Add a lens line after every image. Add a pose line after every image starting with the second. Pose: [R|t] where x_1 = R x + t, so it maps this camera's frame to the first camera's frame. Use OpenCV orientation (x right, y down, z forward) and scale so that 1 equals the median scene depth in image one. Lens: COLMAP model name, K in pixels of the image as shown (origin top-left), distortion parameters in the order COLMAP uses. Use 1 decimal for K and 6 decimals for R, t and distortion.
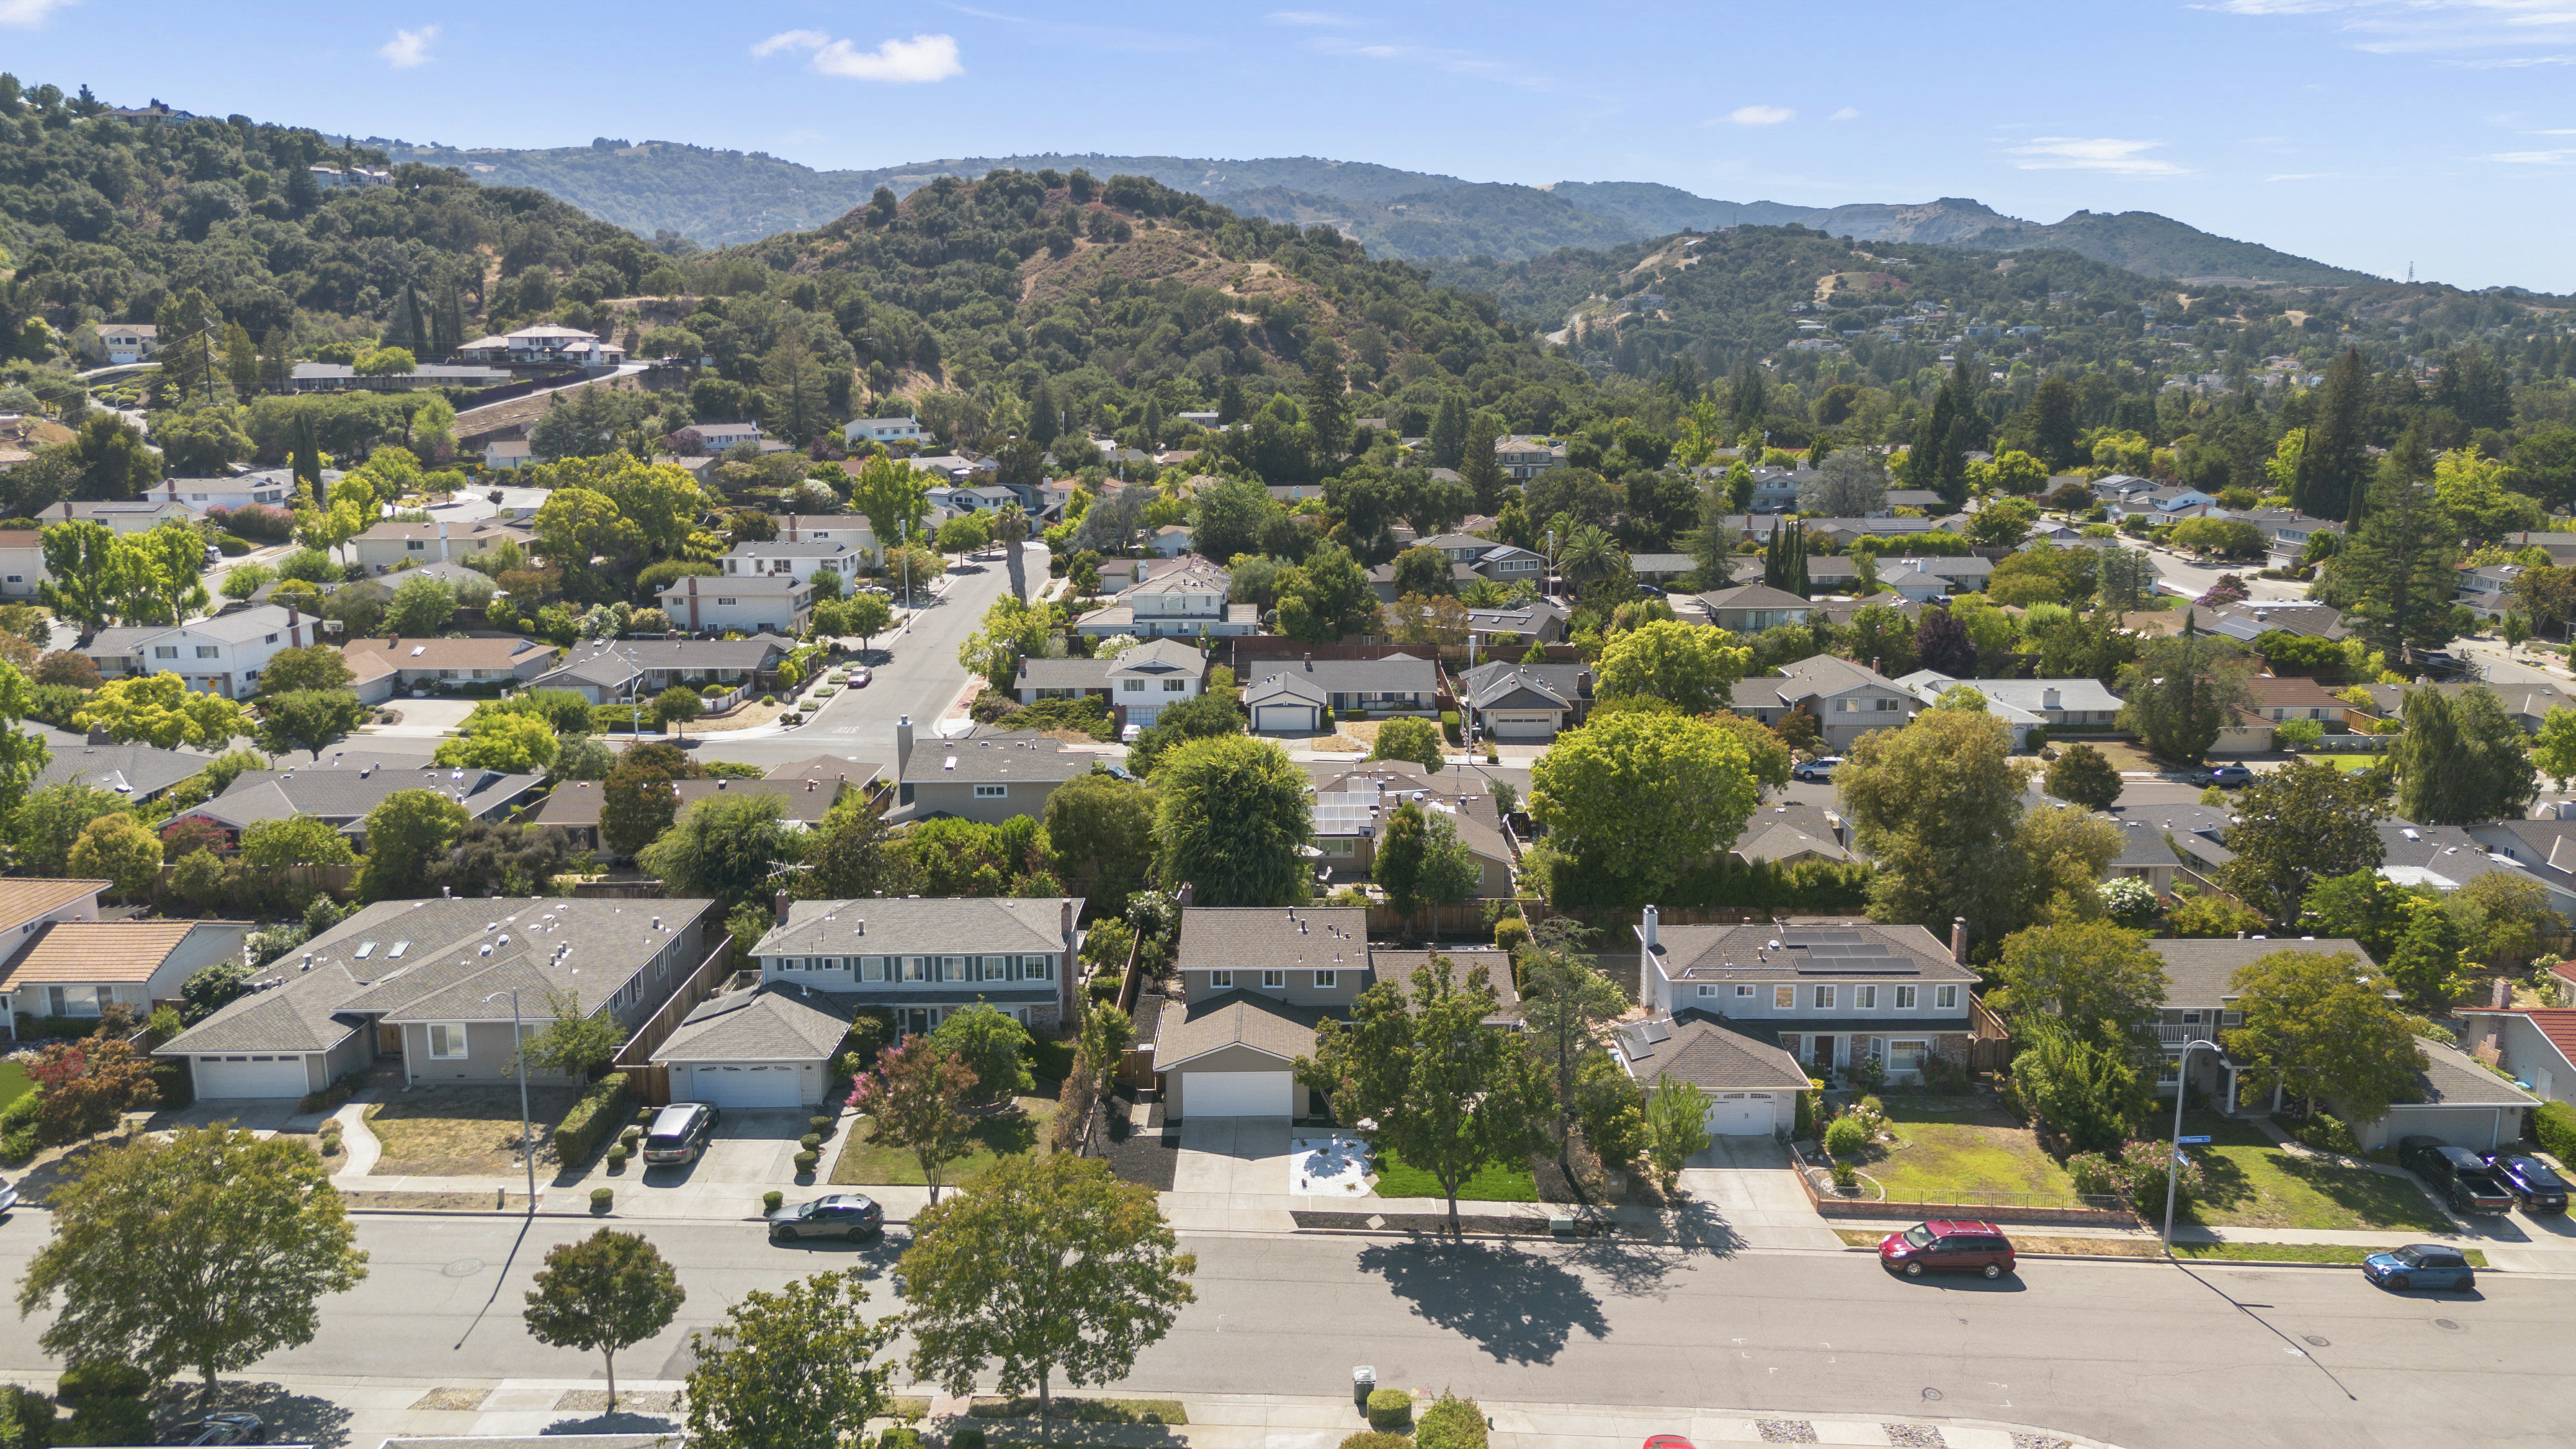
lens RADIAL K [[1833.8, 0, 1304.3], [0, 1833.8, 728.2], [0, 0, 1]] dist [0.080203, -0.091194]
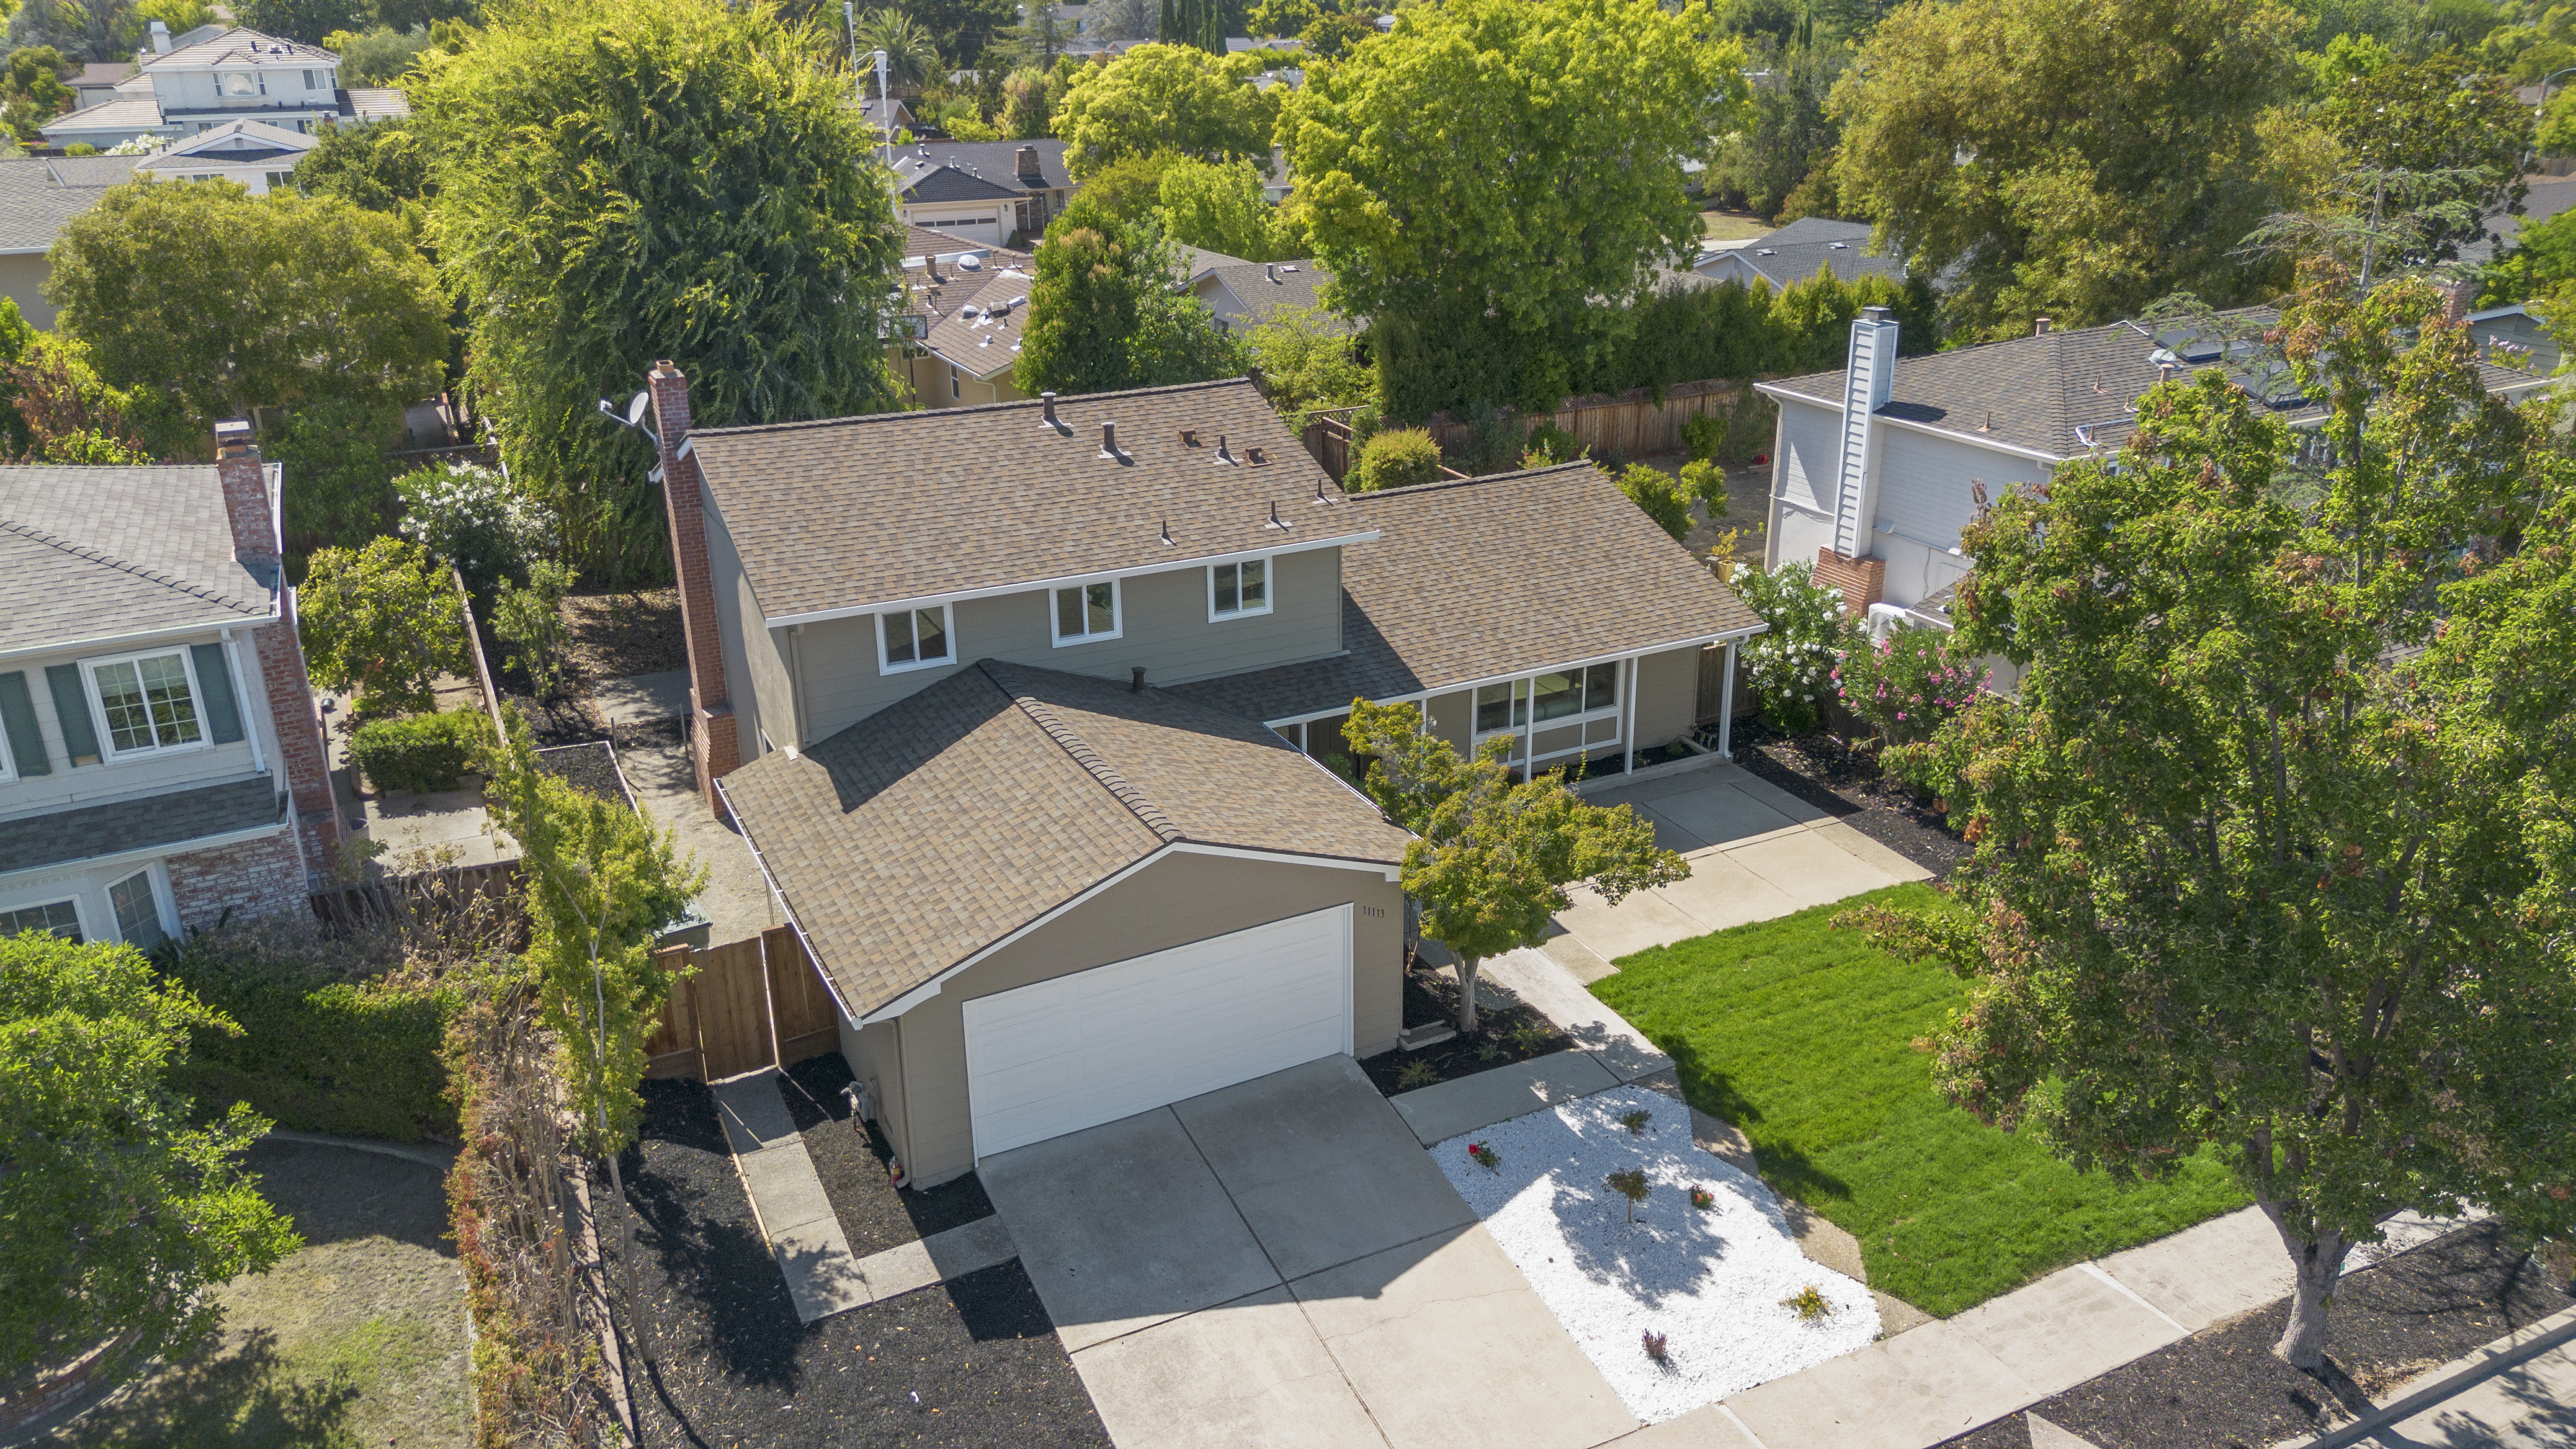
lens RADIAL K [[1833.8, 0, 1304.3], [0, 1833.8, 728.2], [0, 0, 1]] dist [0.080203, -0.091194]
pose [[0.892597, -0.169558, 0.417756, -0.114039], [0.097423, 0.977233, 0.188479, 0.102058], [-0.440203, -0.127536, 0.888795, 0.716157]]
